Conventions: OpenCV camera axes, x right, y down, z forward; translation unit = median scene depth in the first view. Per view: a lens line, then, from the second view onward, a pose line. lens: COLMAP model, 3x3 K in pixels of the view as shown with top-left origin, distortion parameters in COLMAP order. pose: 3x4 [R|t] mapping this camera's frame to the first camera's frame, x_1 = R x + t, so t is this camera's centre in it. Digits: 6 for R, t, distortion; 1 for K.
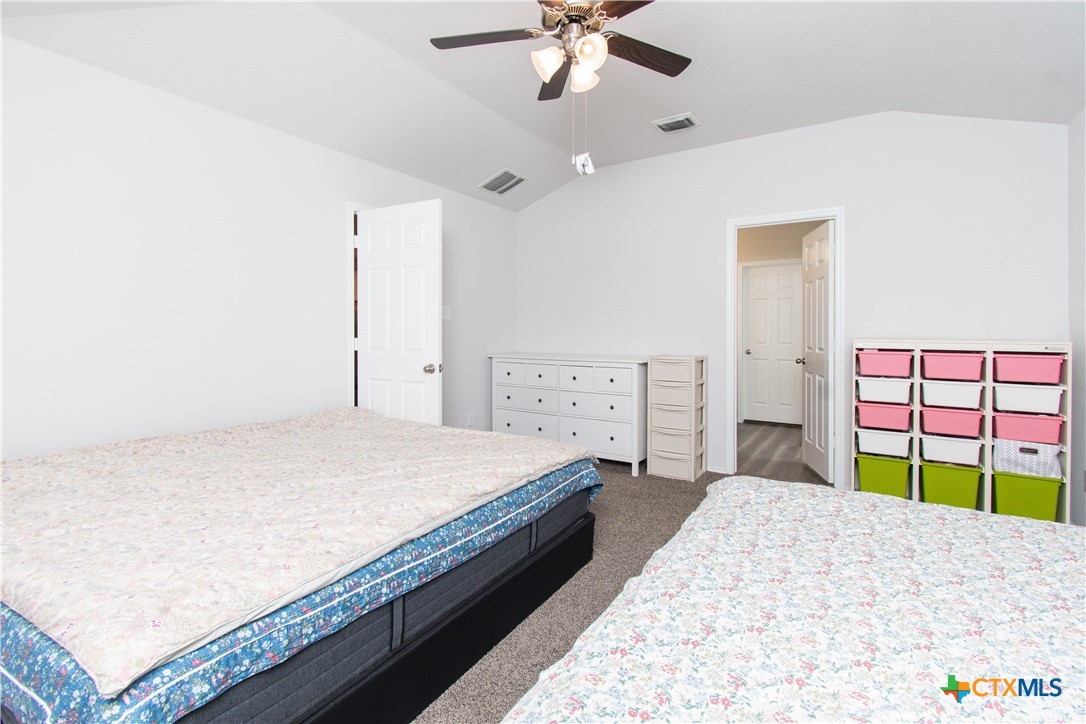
lens RADIAL K [[479.9, 0, 530.5], [0, 479.9, 327.7], [0, 0, 1]] dist [0.000807, 0.000040]
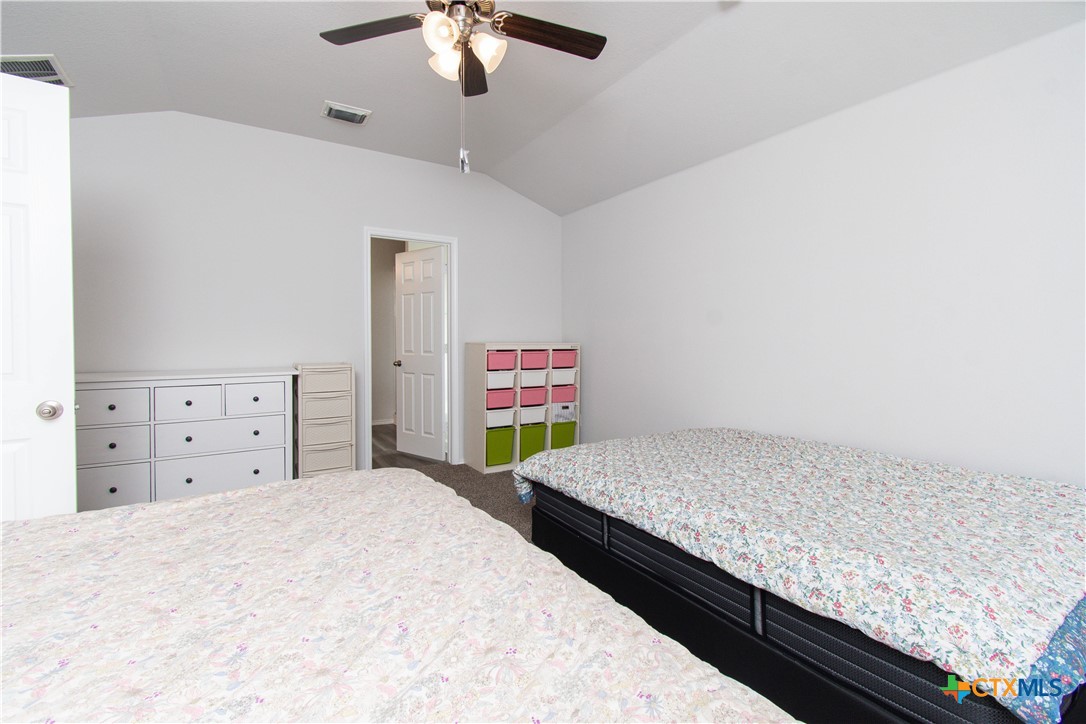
lens RADIAL K [[488.5, 0, 541.9], [0, 488.5, 339.7], [0, 0, 1]] dist [-0.000138, -0.000644]
pose [[0.415593, -0.007018, 0.909524, -0.488394], [-0.008059, 0.999903, 0.011398, -0.002394], [-0.909515, -0.012067, 0.415496, 0.308402]]
